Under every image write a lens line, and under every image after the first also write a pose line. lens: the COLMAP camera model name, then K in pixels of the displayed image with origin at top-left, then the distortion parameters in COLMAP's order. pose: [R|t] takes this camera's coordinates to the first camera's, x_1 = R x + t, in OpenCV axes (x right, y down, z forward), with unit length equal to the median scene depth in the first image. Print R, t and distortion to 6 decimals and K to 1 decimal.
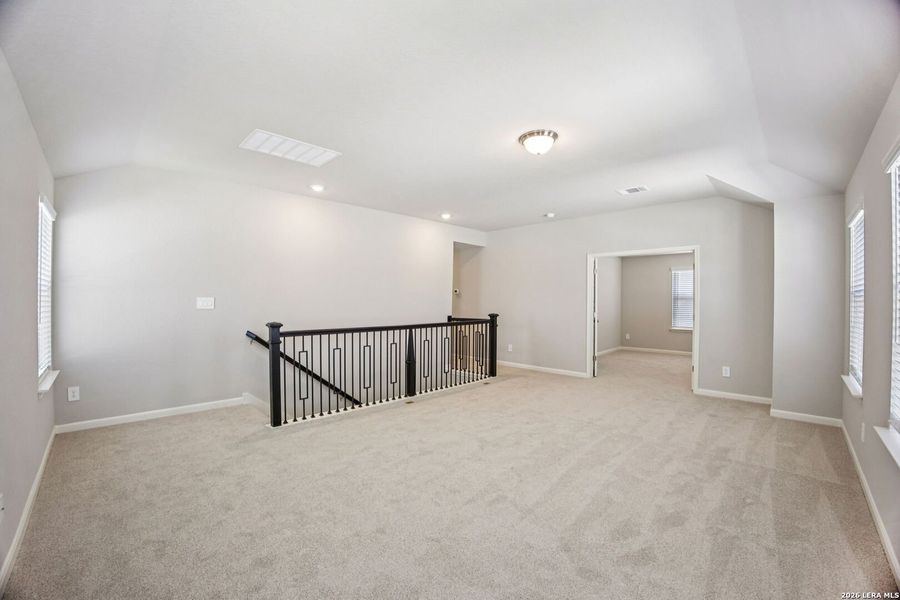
lens RADIAL K [[373.5, 0, 449.1], [0, 373.5, 301.4], [0, 0, 1]] dist [-0.061956, 0.014210]
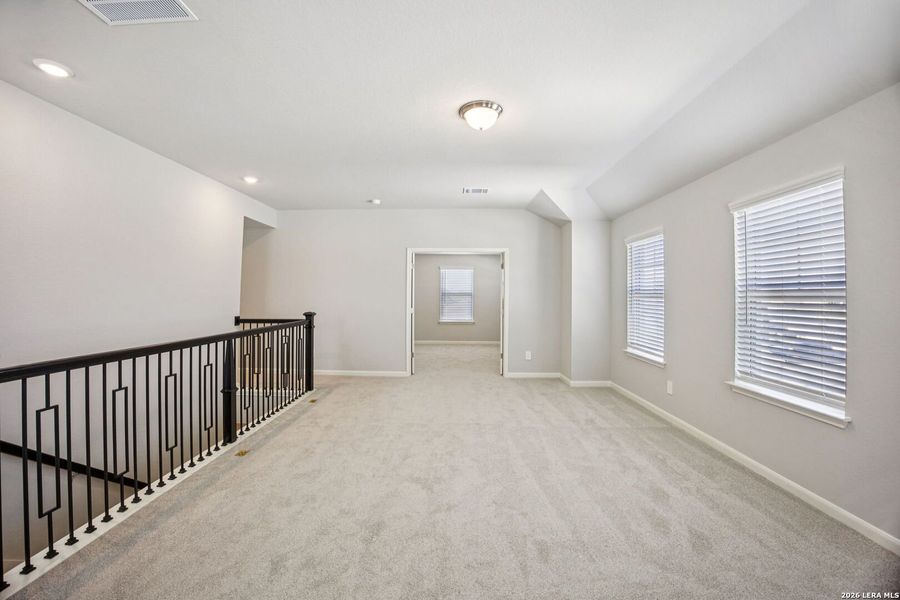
lens RADIAL K [[368.5, 0, 450.9], [0, 368.5, 296.5], [0, 0, 1]] dist [-0.067775, 0.012600]
pose [[0.715861, 0.002645, 0.698238, -0.271956], [-0.004010, 0.999992, 0.000323, -0.003097], [-0.698232, -0.003031, 0.715866, 0.292949]]
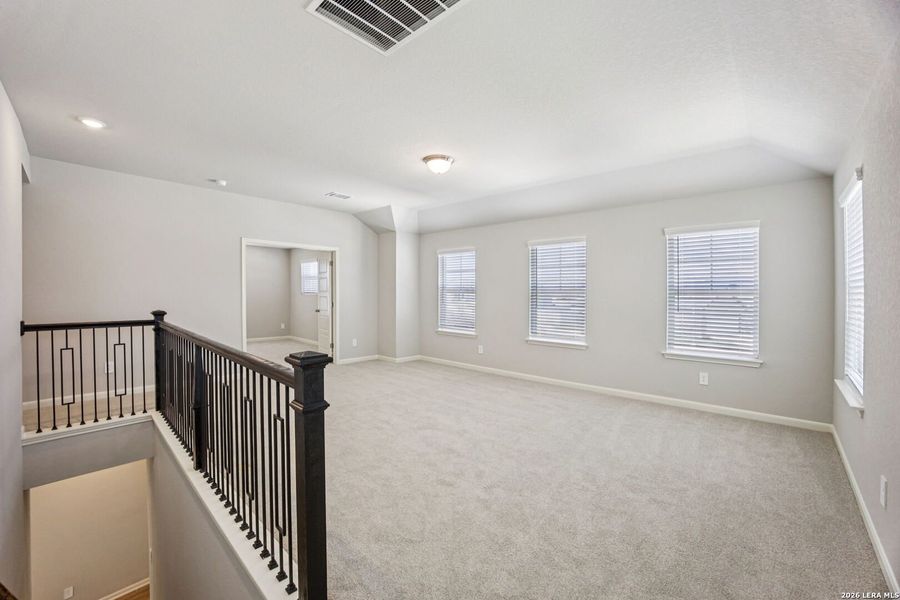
lens RADIAL K [[373.5, 0, 449.1], [0, 373.5, 301.4], [0, 0, 1]] dist [-0.061956, 0.014210]
pose [[-0.048475, -0.022104, 0.998580, -0.662723], [-0.008126, 0.999731, 0.021735, 0.000006], [-0.998791, -0.007060, -0.048641, 0.688670]]
